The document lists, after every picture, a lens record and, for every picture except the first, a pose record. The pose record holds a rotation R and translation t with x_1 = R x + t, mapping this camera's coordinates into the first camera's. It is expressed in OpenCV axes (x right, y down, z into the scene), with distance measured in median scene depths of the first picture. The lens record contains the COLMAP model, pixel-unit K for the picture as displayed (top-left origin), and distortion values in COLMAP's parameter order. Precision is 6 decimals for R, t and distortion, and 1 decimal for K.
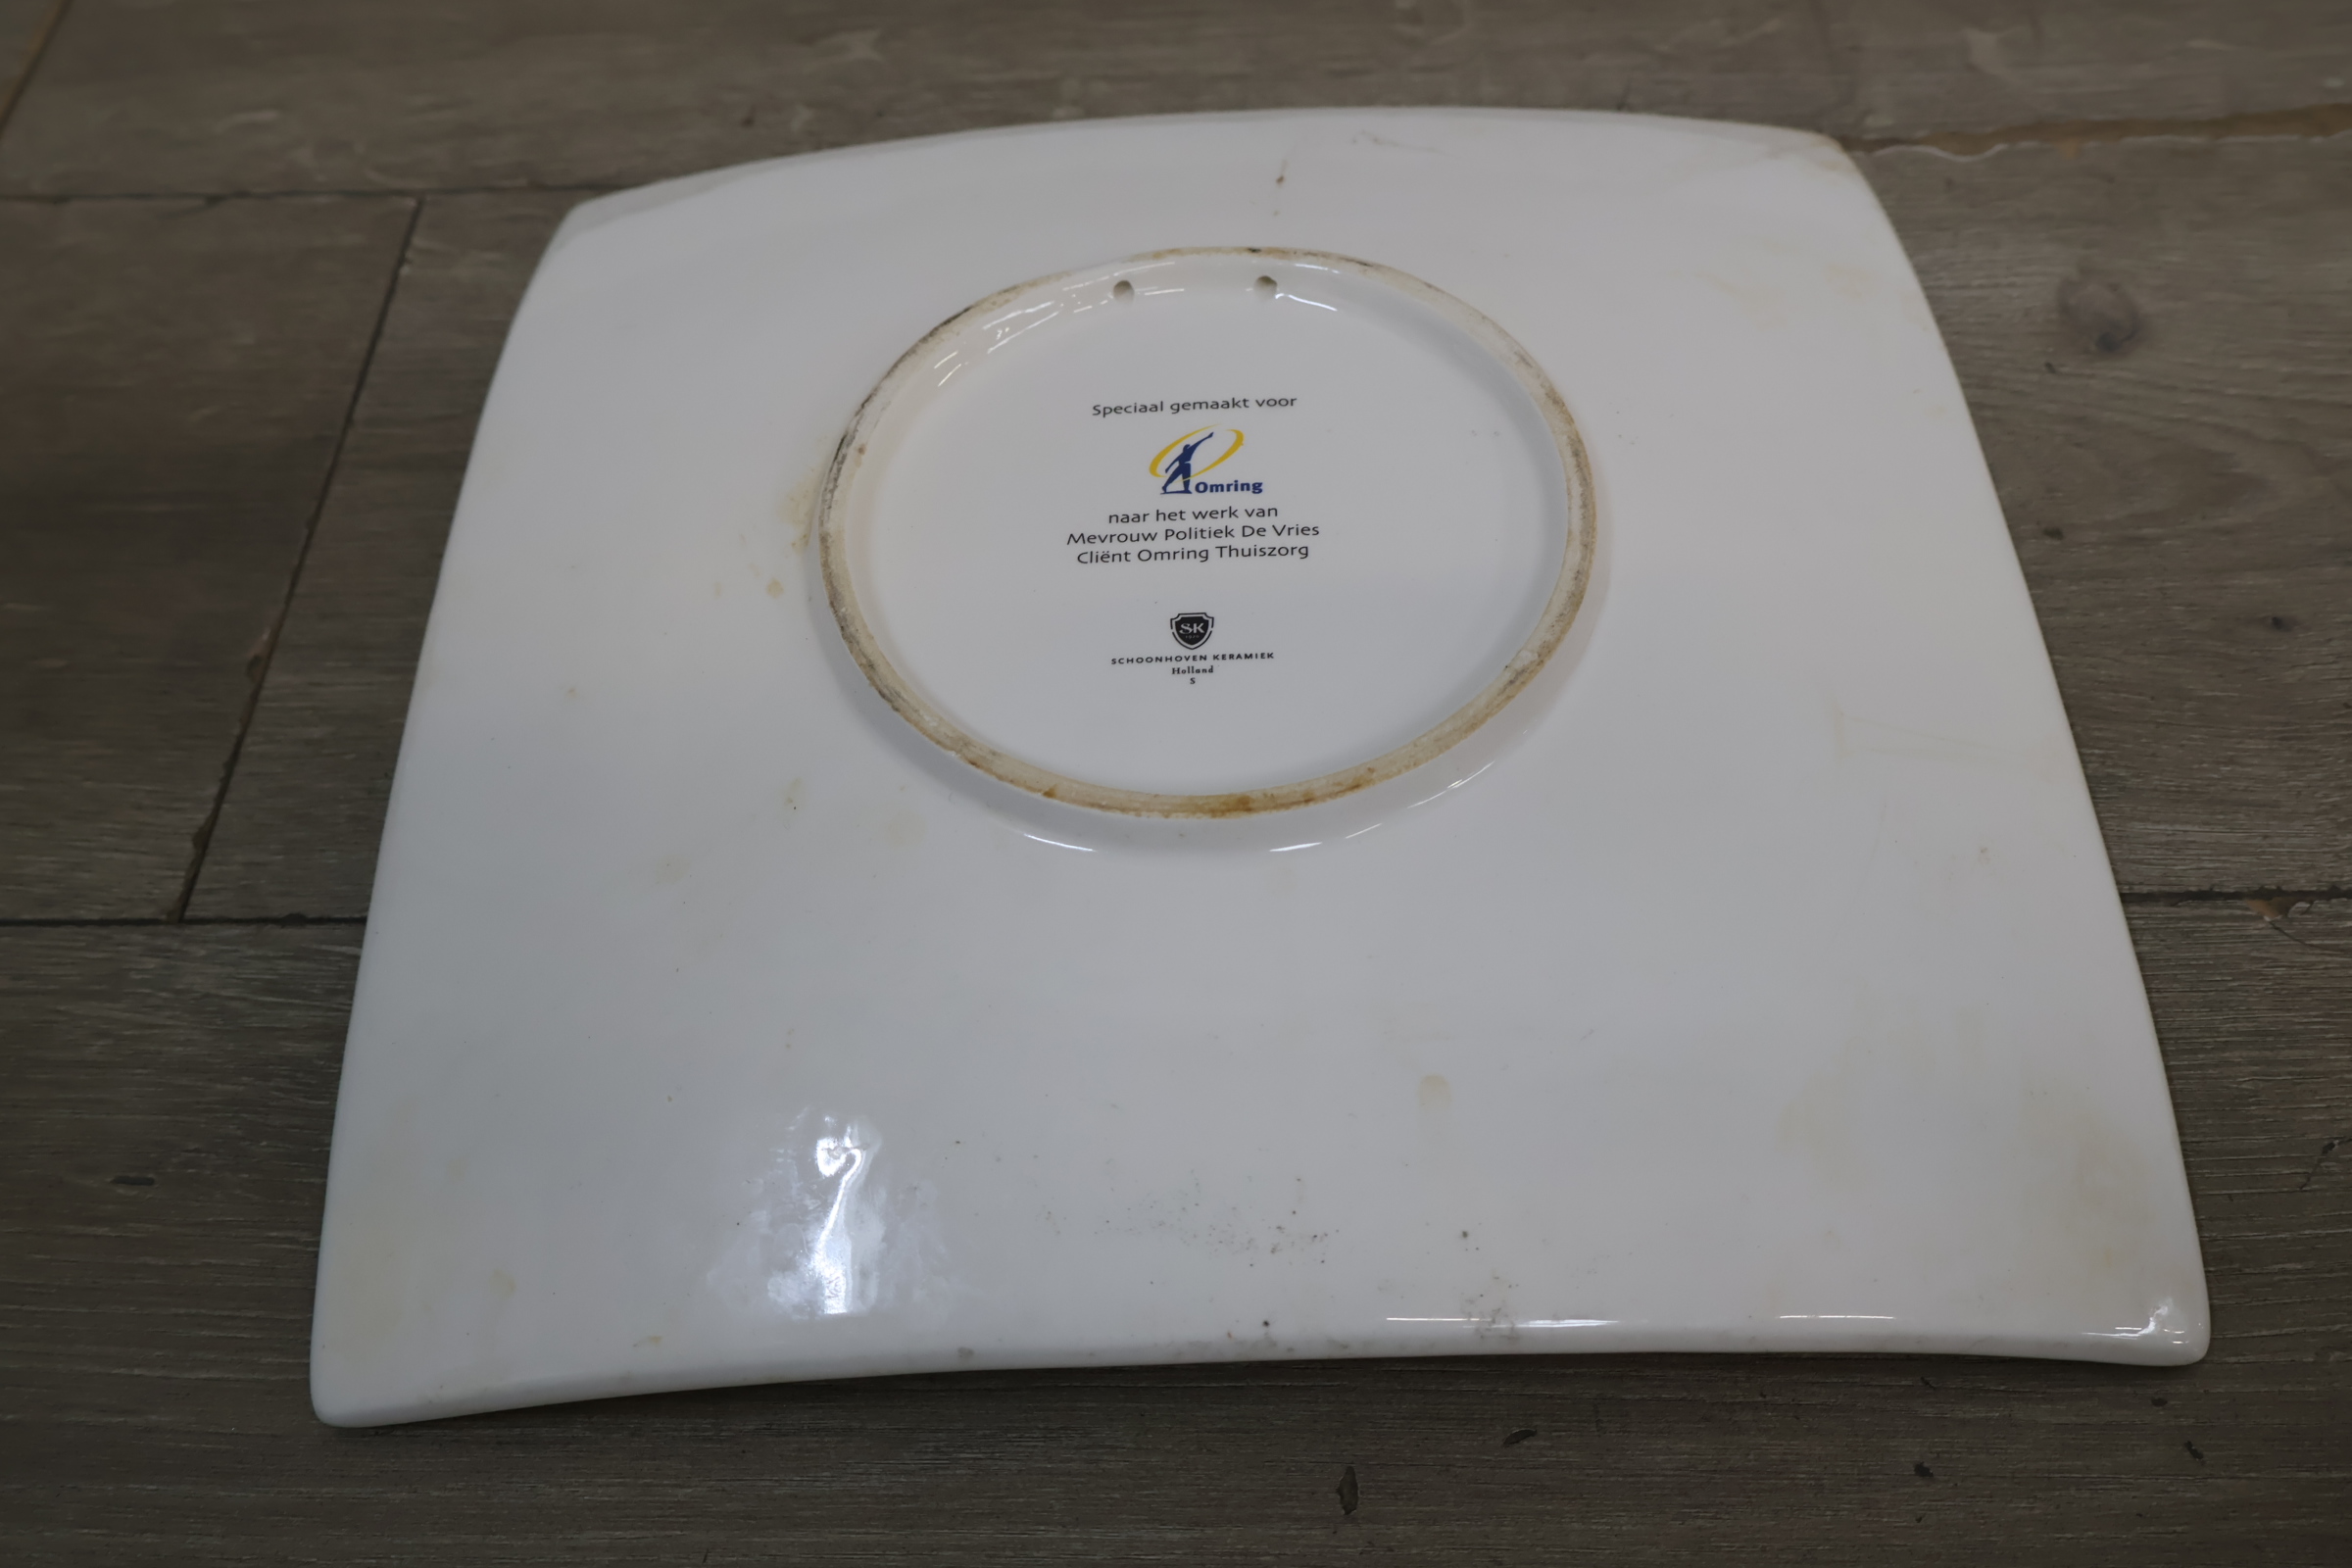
lens RADIAL K [[2185.7, 0, 1159.7], [0, 2185.7, 790.1], [0, 0, 1]] dist [0.008897, -0.001080]
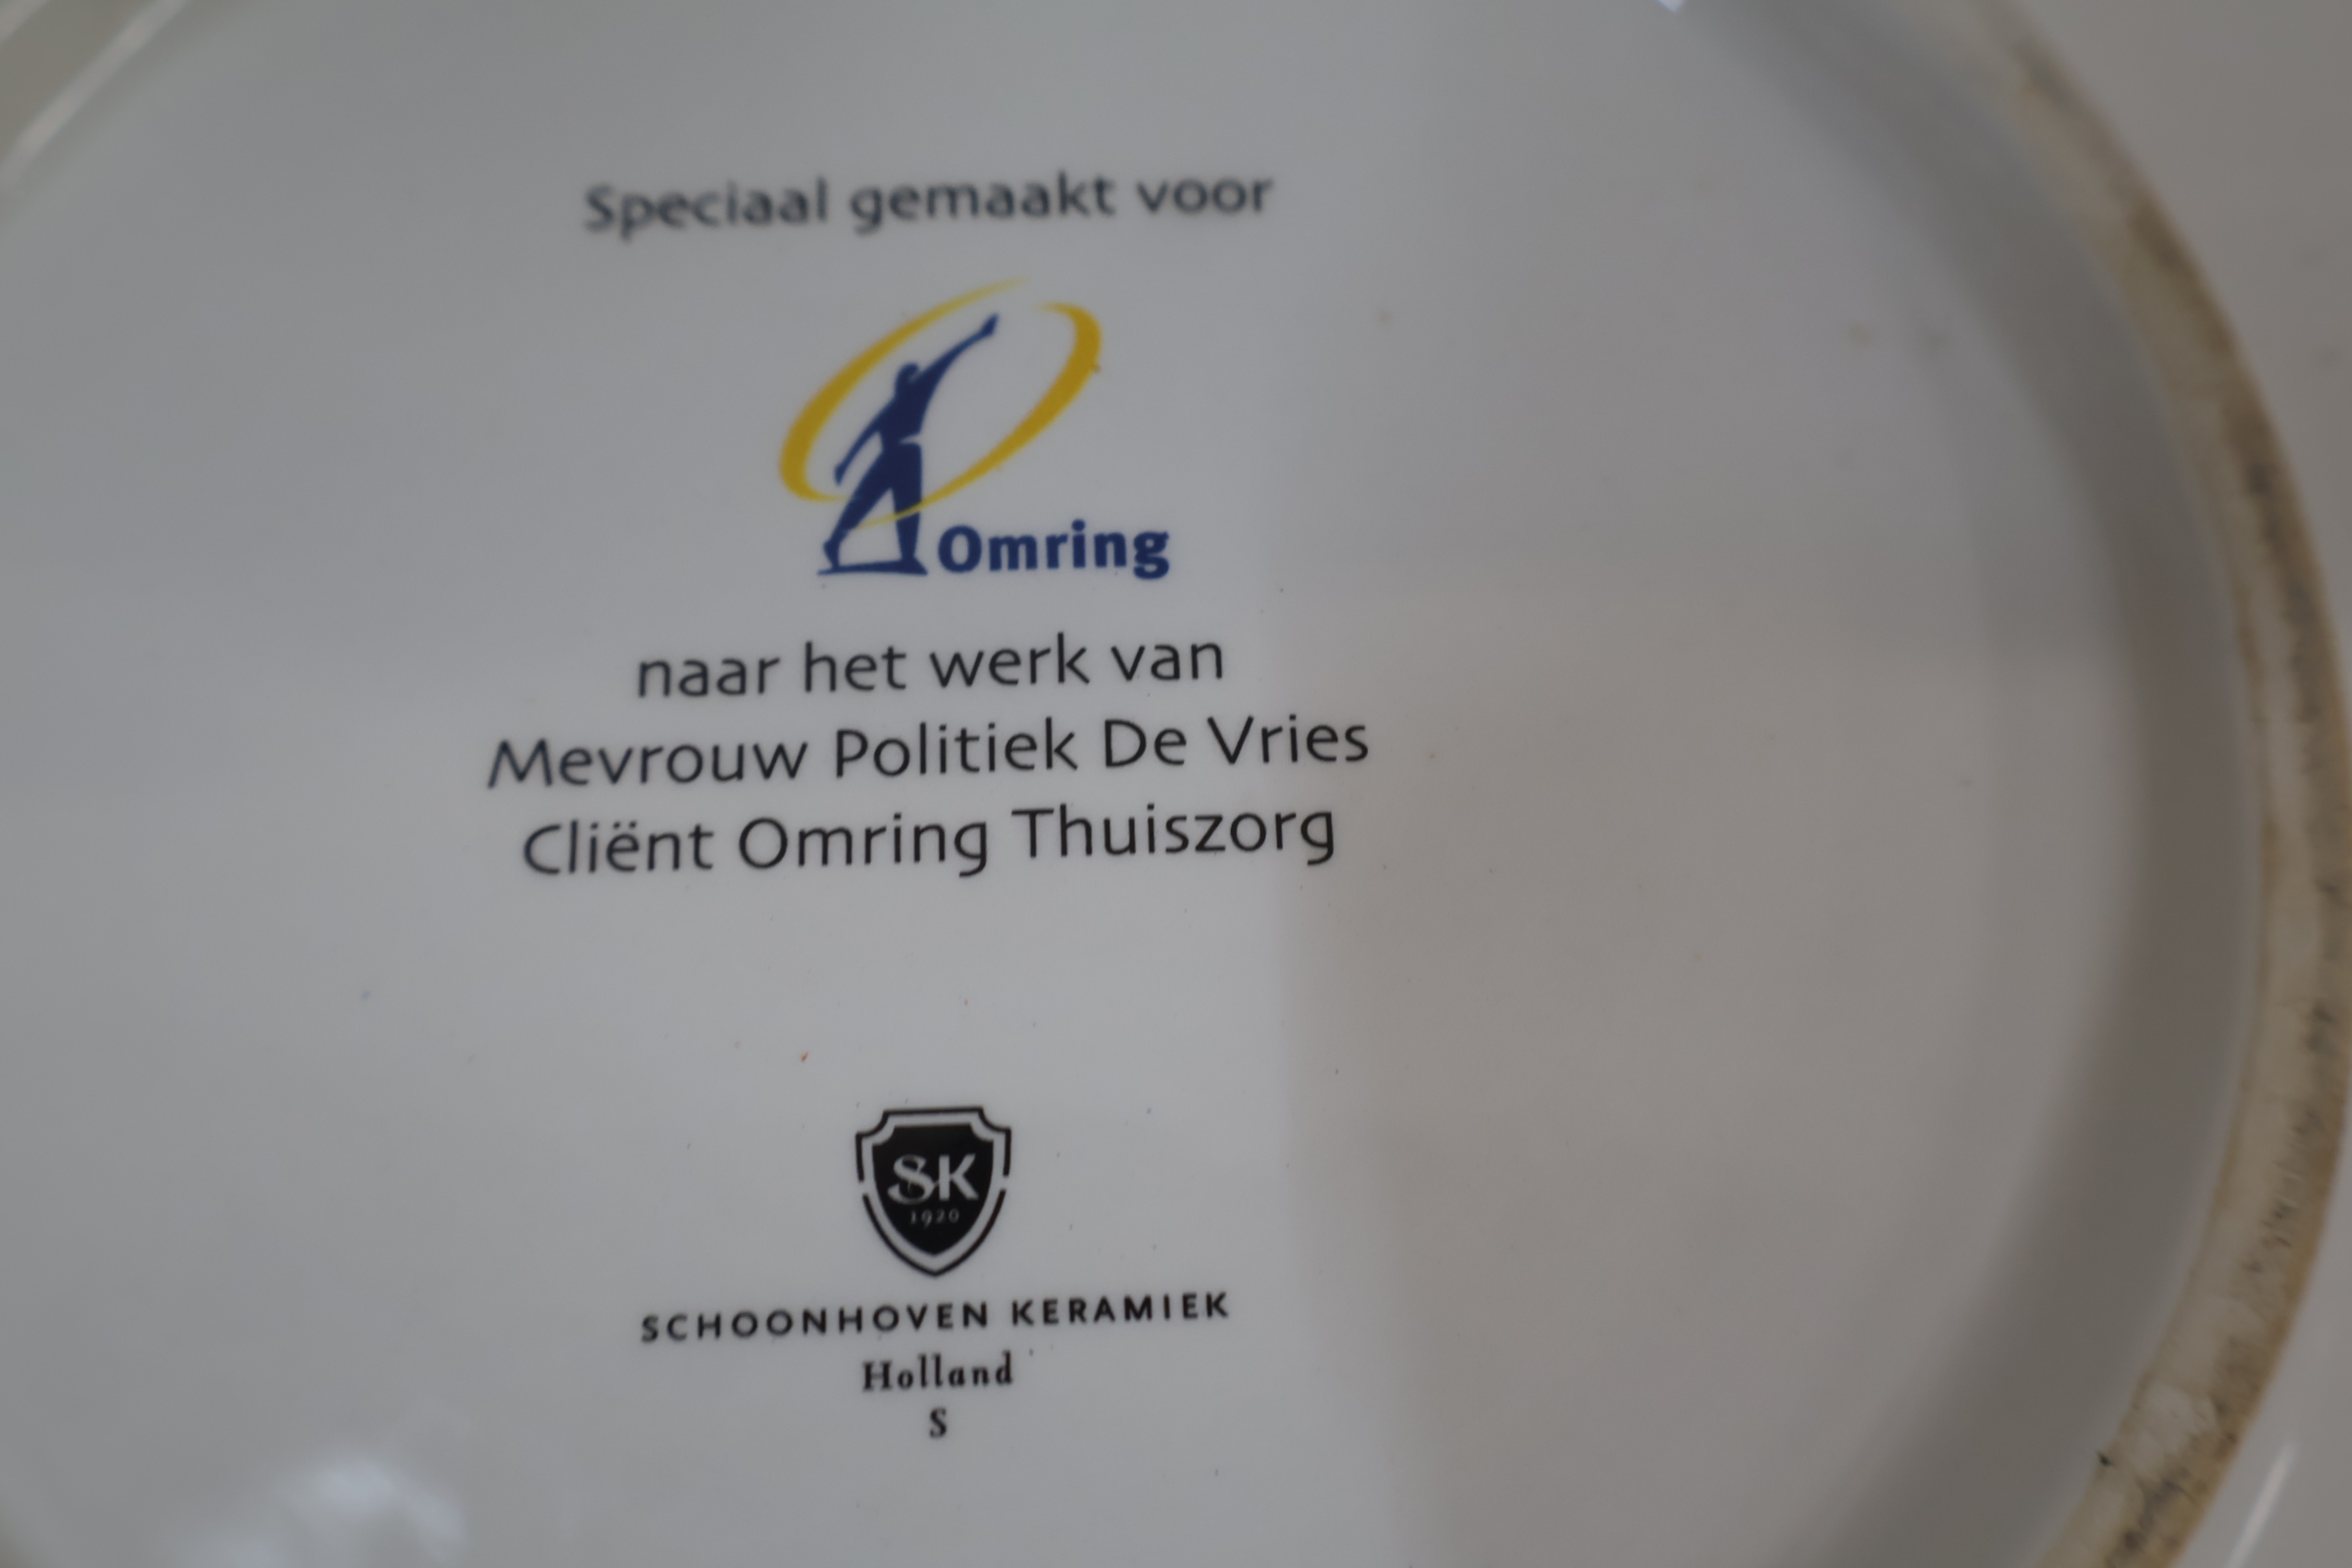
lens RADIAL K [[2185.7, 0, 1159.7], [0, 2185.7, 790.1], [0, 0, 1]] dist [0.008897, -0.001080]
pose [[0.994399, -0.018930, 0.103985, 0.014867], [-0.013972, 0.951651, 0.306864, -0.200276], [-0.104766, -0.306598, 0.946056, 0.721469]]
